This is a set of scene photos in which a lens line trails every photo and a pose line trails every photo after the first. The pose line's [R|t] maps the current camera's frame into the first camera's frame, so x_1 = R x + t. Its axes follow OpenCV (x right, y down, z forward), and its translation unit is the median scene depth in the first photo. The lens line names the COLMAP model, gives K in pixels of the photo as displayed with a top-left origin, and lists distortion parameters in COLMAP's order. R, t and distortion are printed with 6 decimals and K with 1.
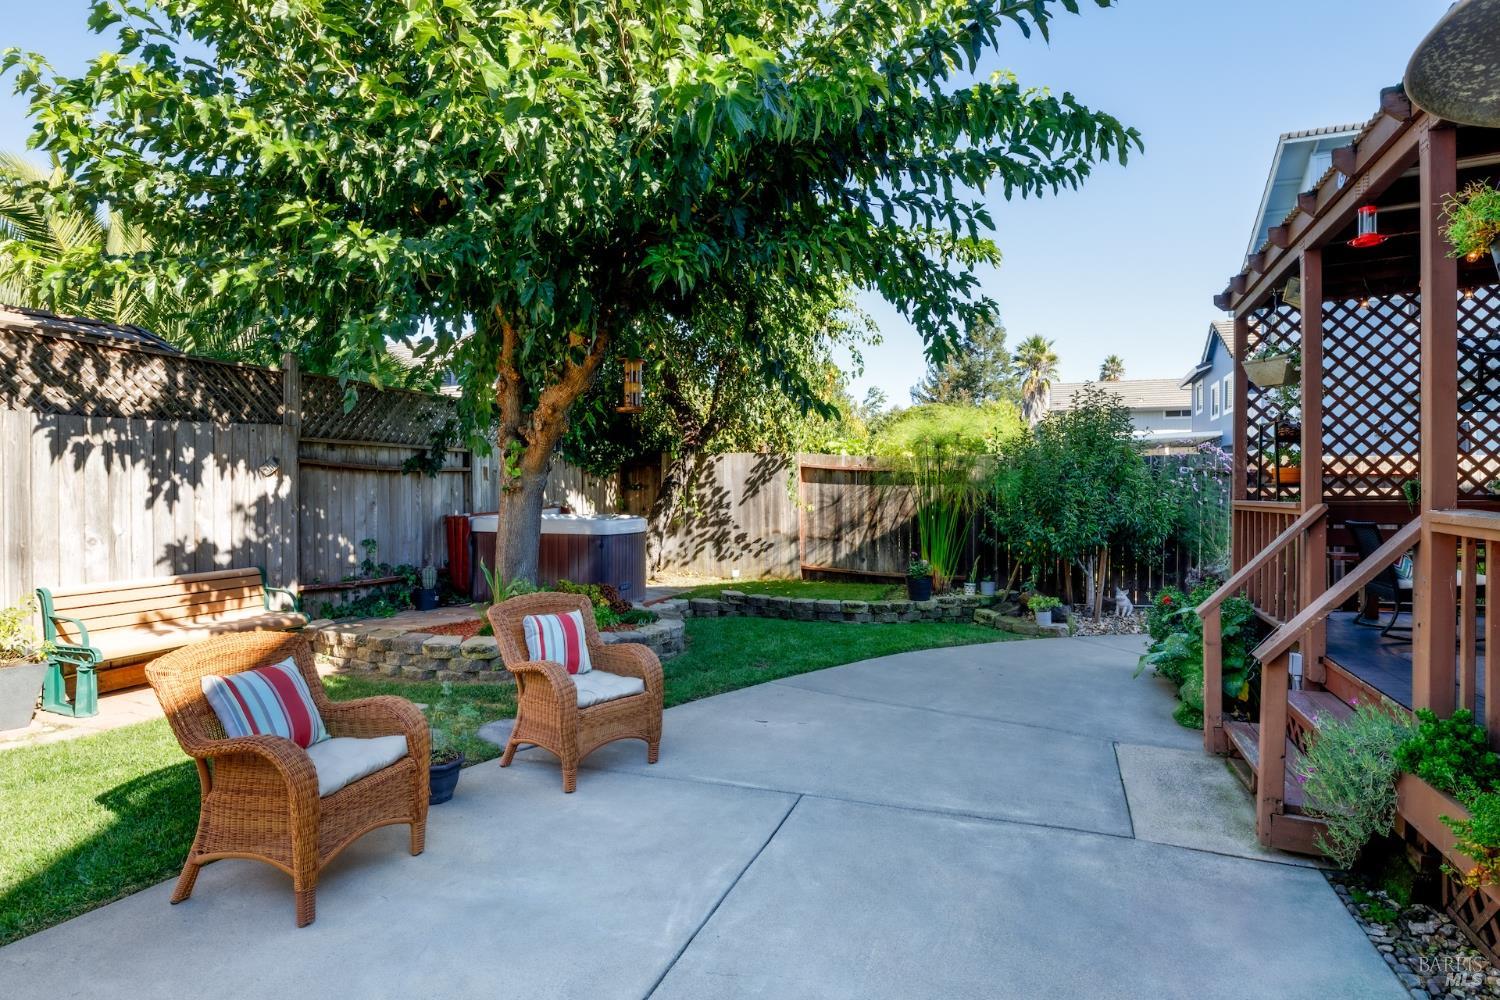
lens RADIAL K [[792.0, 0, 752.9], [0, 792.0, 501.6], [0, 0, 1]] dist [-0.031069, -0.002560]
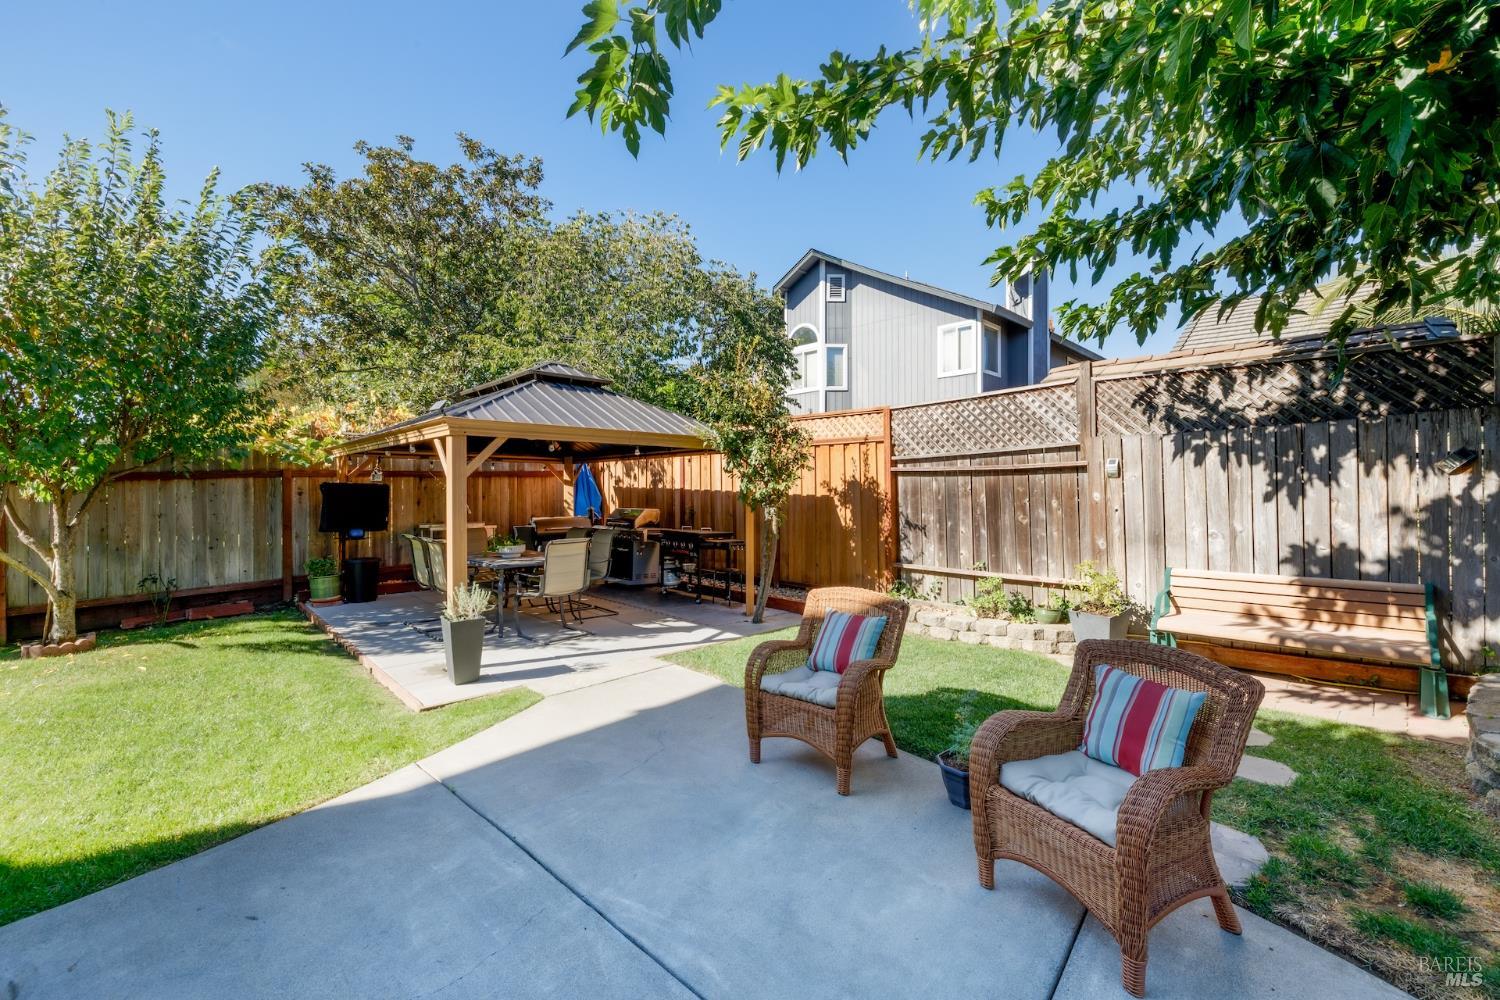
lens RADIAL K [[630.3, 0, 760.3], [0, 630.3, 471.4], [0, 0, 1]] dist [0.001827, 0.001388]
pose [[-0.400742, -0.030440, -0.915685, 0.265367], [-0.008728, 0.999529, -0.029407, -0.009900], [0.916149, -0.003793, -0.400819, 0.638262]]
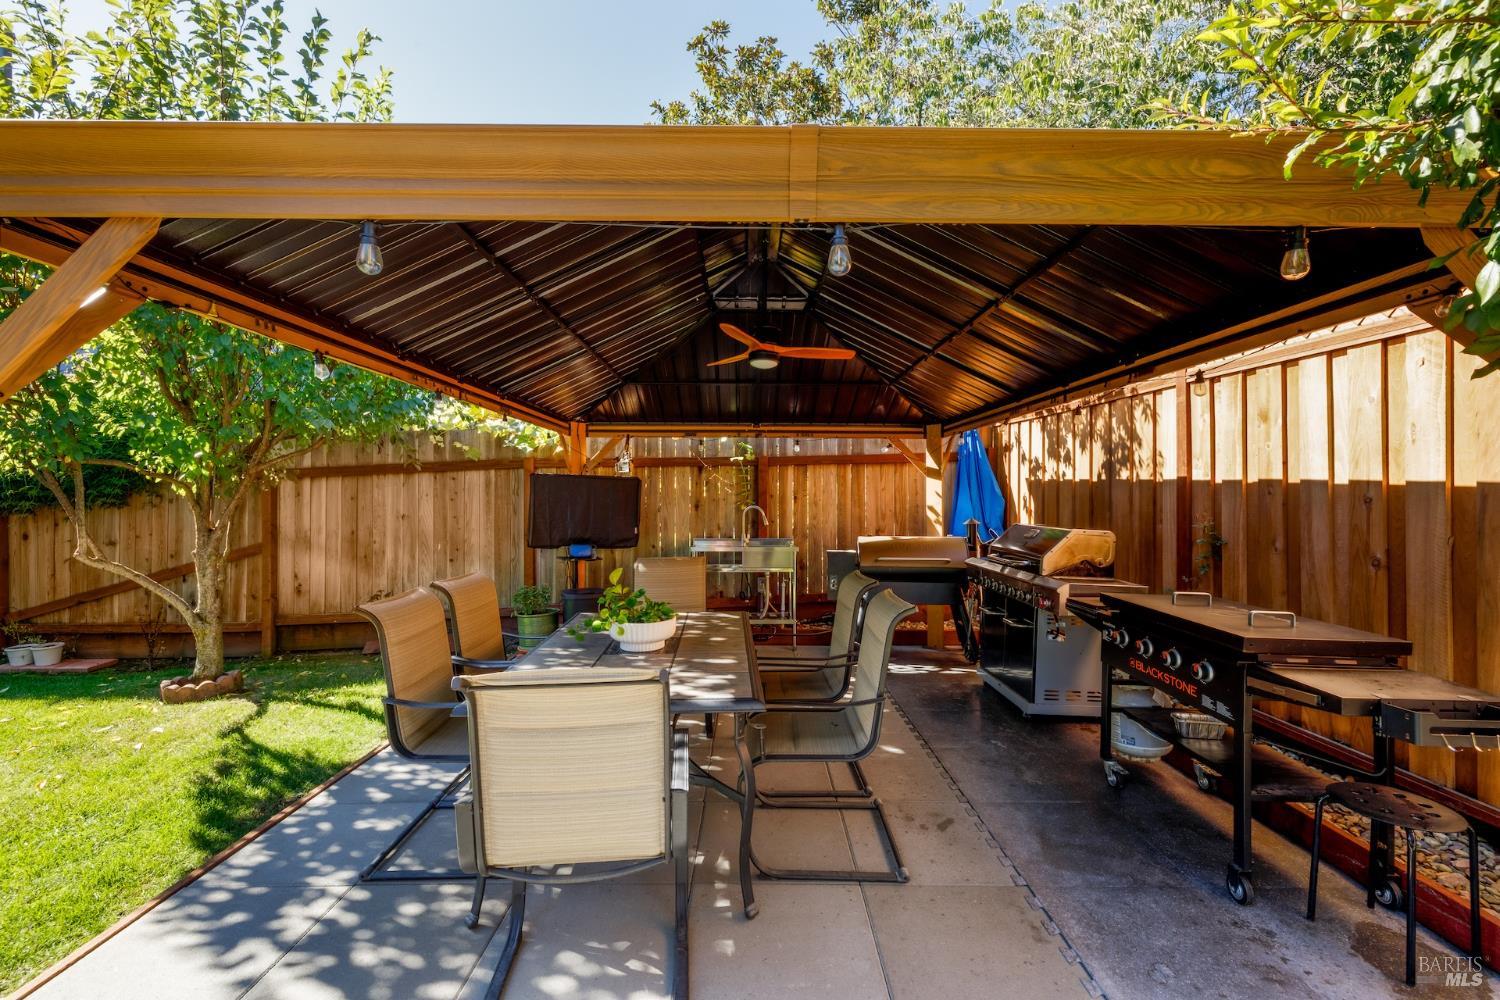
lens RADIAL K [[630.3, 0, 749.9], [0, 630.3, 495.5], [0, 0, 1]] dist [0.001827, 0.001388]
pose [[-0.921771, -0.004963, -0.387702, -0.477778], [-0.007895, 0.999951, 0.005971, 0.004239], [0.387653, 0.008565, -0.921765, 0.225534]]
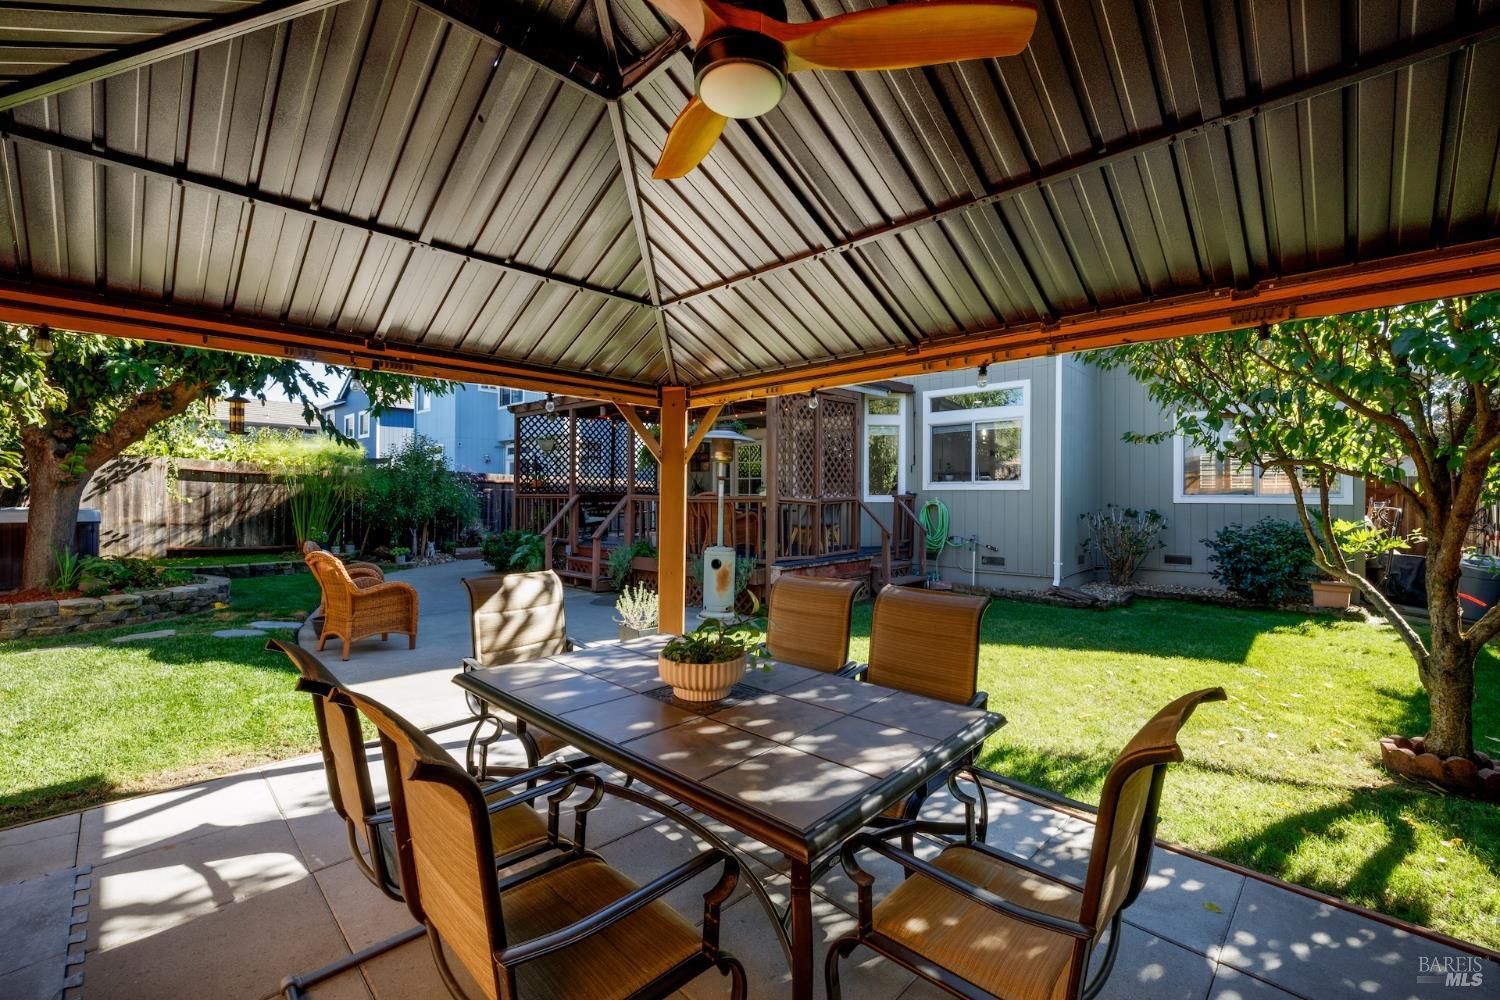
lens RADIAL K [[630.3, 0, 756.1], [0, 630.3, 498.4], [0, 0, 1]] dist [0.001827, 0.001388]
pose [[0.372406, -0.003309, 0.928064, -0.892151], [0.004085, 0.999990, 0.001926, 0.011419], [-0.928061, 0.003074, 0.372416, -0.383798]]
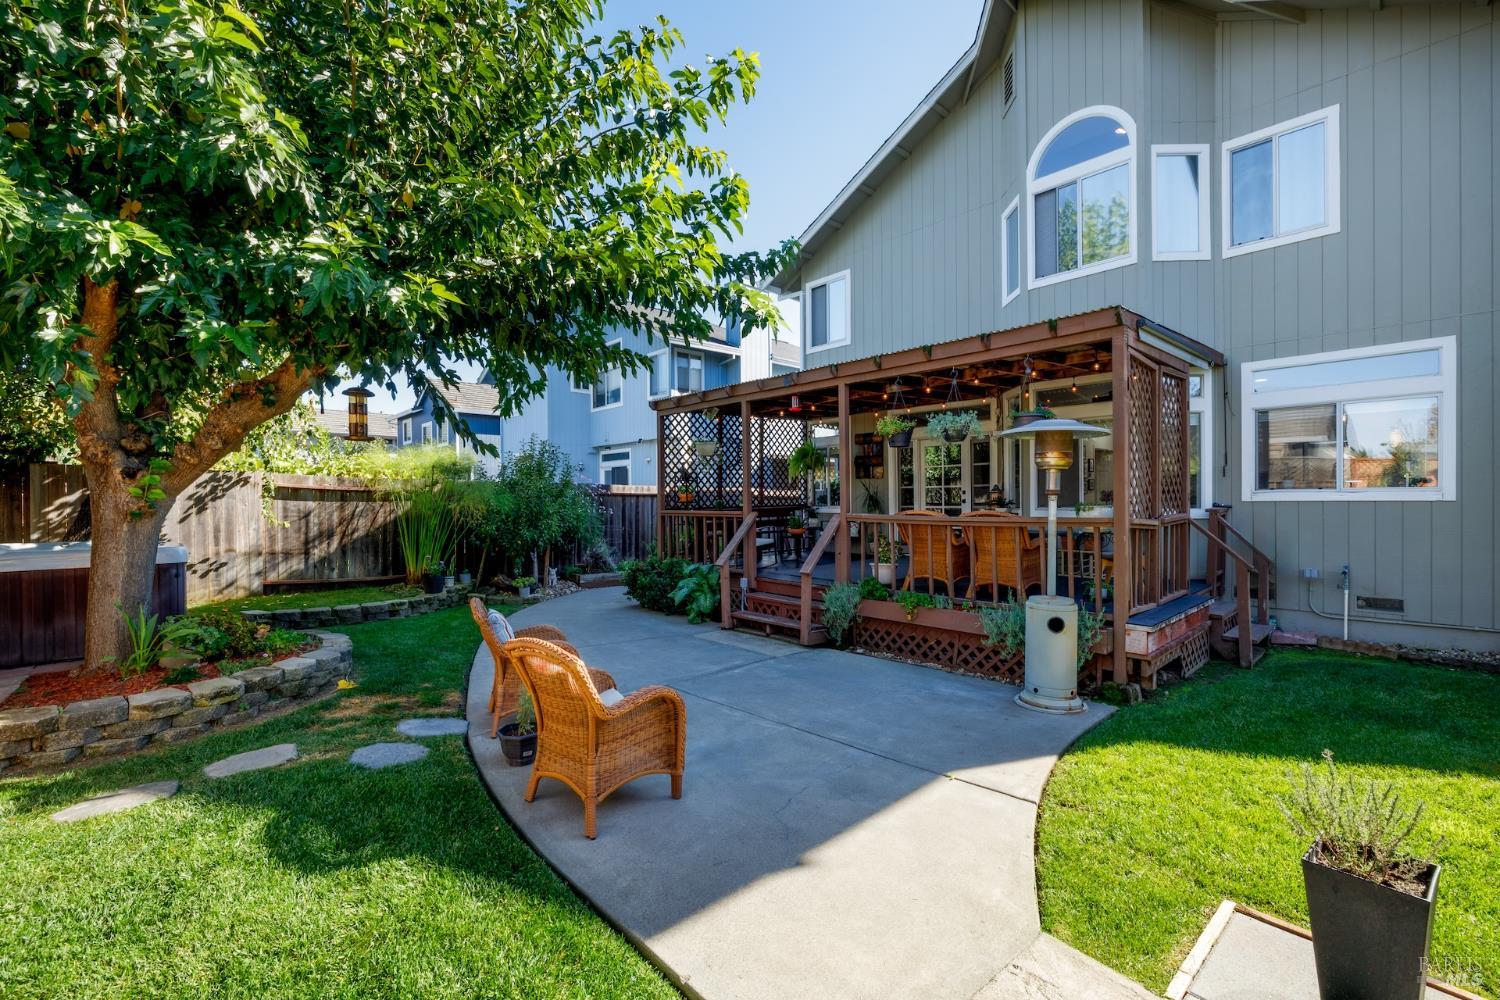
lens RADIAL K [[630.3, 0, 746.3], [0, 630.3, 510.8], [0, 0, 1]] dist [0.001827, 0.001388]
pose [[0.448310, -0.021317, 0.893624, -0.676947], [0.016474, 0.999743, 0.015584, -0.021664], [-0.893726, 0.007735, 0.448546, 0.126638]]
